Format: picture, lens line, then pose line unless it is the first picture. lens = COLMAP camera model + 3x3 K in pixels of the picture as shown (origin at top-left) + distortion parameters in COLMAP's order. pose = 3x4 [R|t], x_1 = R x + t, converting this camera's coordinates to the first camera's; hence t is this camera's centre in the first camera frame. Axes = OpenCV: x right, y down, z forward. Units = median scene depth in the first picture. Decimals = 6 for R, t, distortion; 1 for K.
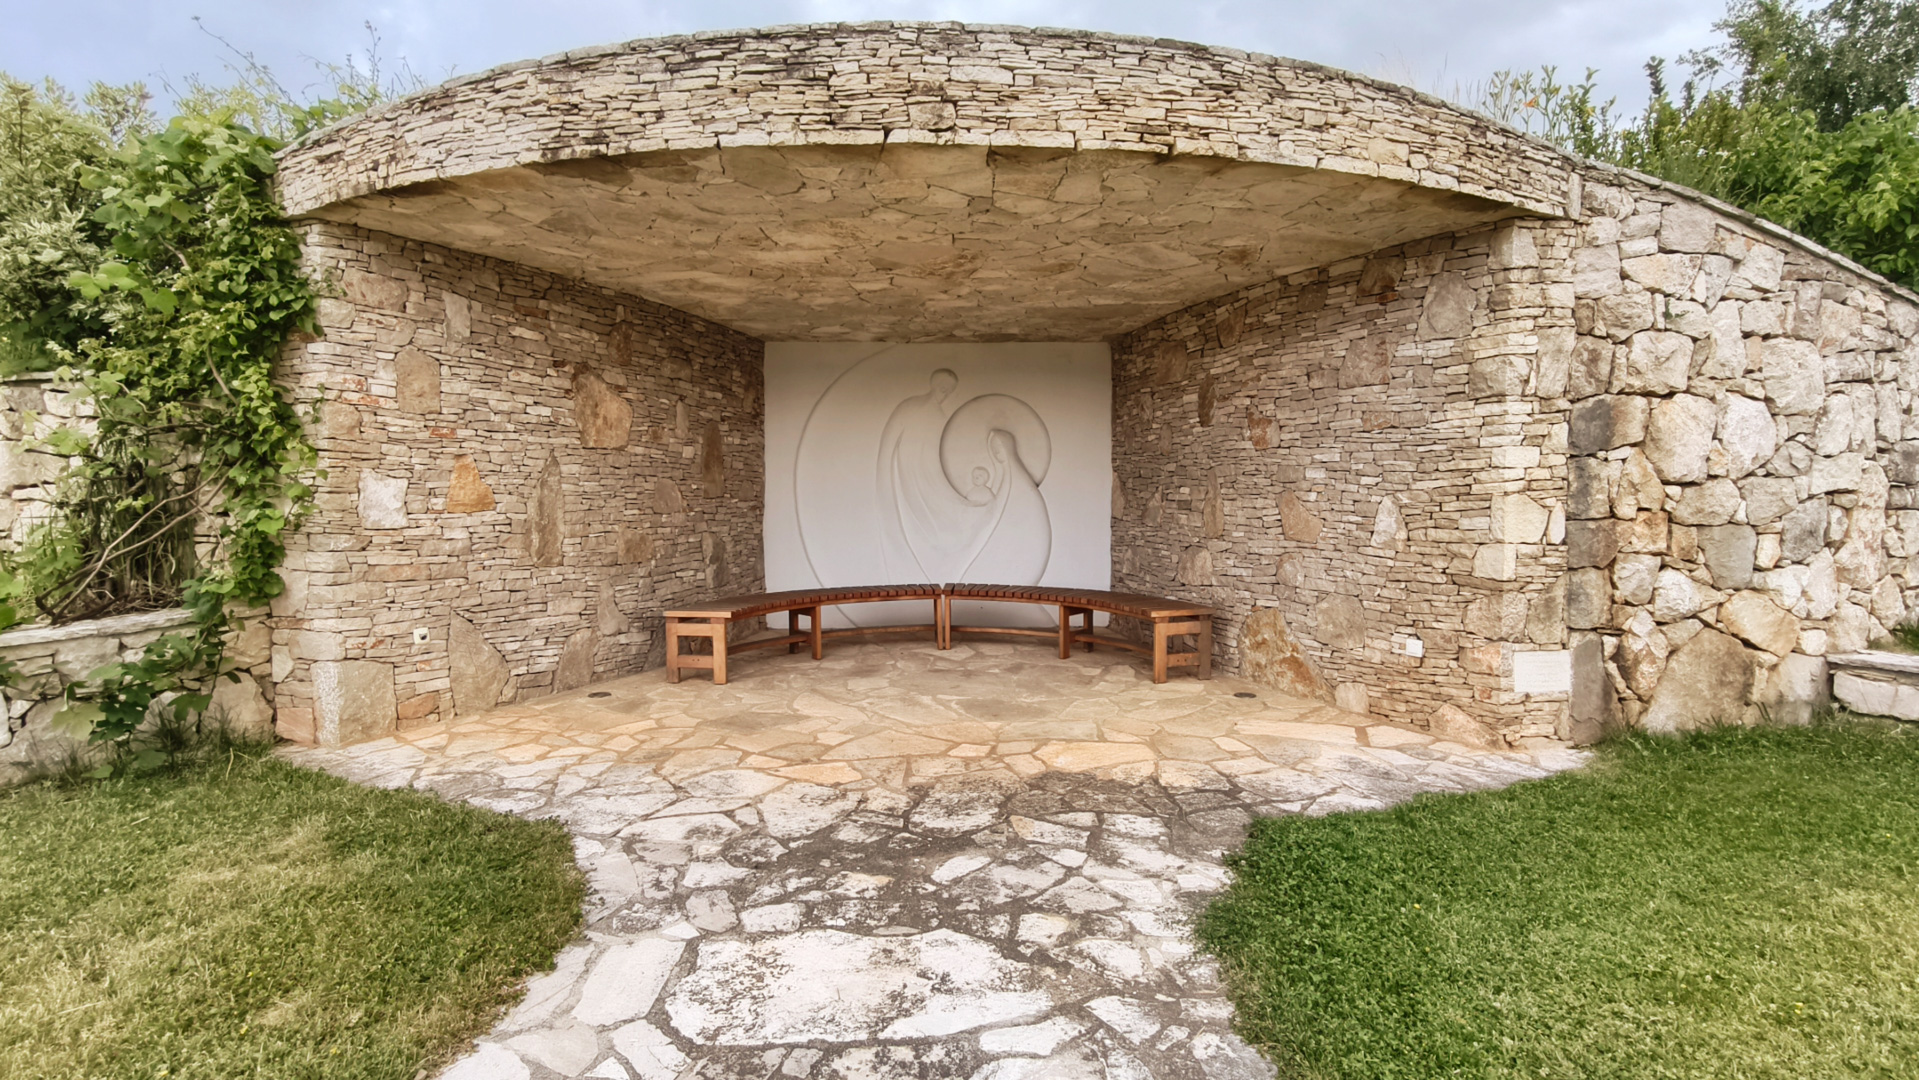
lens RADIAL K [[885.2, 0, 959.9], [0, 885.2, 539.5], [0, 0, 1]] dist [-0.001527, -0.000515]
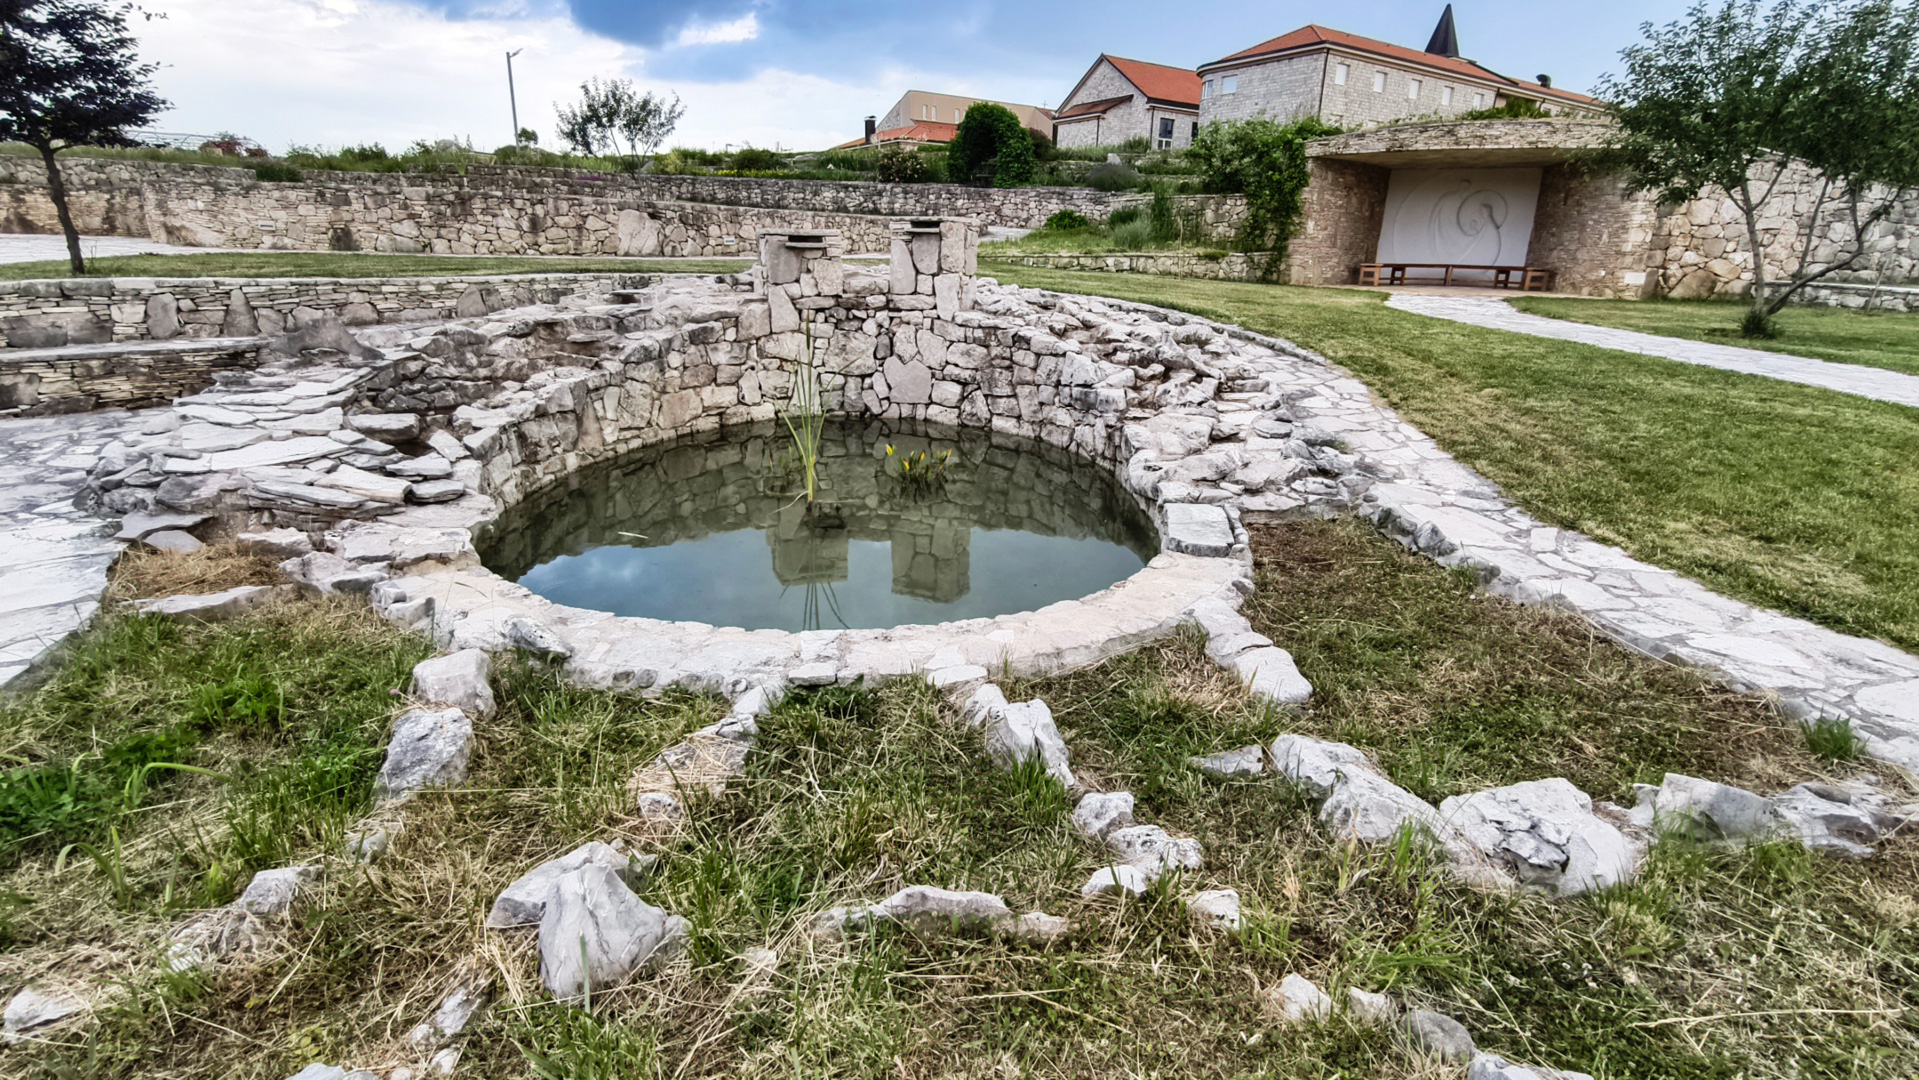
lens RADIAL K [[885.2, 0, 957.5], [0, 885.2, 540.6], [0, 0, 1]] dist [-0.001527, -0.000515]
pose [[0.892258, 0.158609, -0.422751, -0.145582], [-0.041870, 0.961303, 0.272292, 0.312952], [0.449580, -0.225254, 0.864372, -3.722298]]
